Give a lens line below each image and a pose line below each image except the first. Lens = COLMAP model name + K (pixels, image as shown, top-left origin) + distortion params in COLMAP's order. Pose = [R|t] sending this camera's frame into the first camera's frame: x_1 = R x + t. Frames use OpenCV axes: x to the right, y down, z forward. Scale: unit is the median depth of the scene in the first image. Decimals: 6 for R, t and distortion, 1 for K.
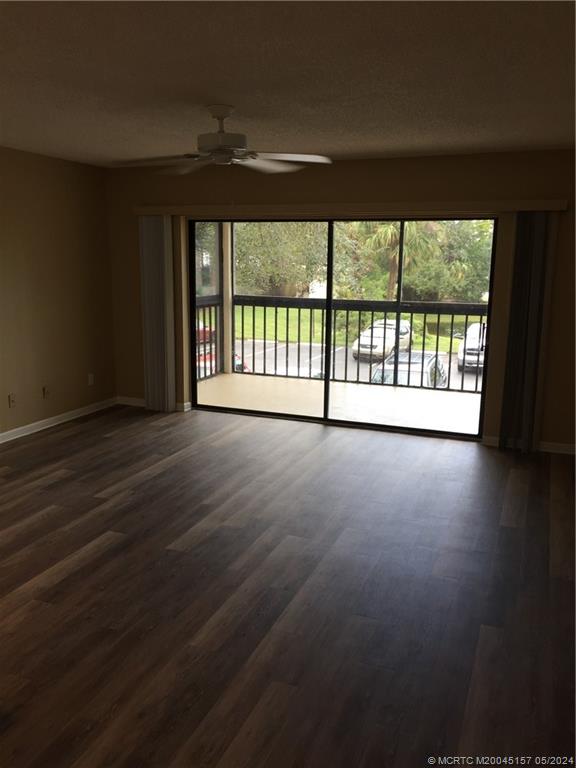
lens RADIAL K [[663.1, 0, 288.0], [0, 663.1, 384.0], [0, 0, 1]] dist [0.098061, -0.138806]
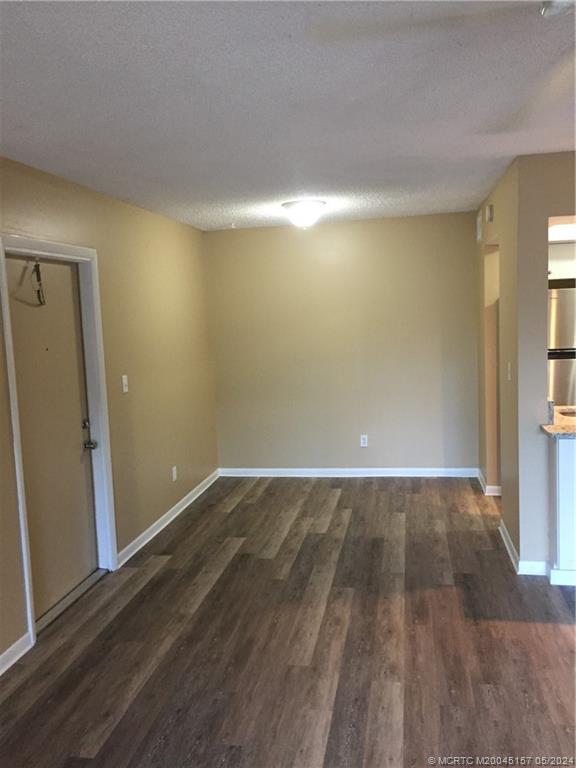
lens RADIAL K [[663.1, 0, 288.0], [0, 663.1, 384.0], [0, 0, 1]] dist [0.098061, -0.138806]
pose [[-0.981292, 0.052294, -0.185286, 0.184279], [-0.004850, 0.955383, 0.295328, -0.343518], [0.192463, 0.290702, -0.937257, 1.733525]]
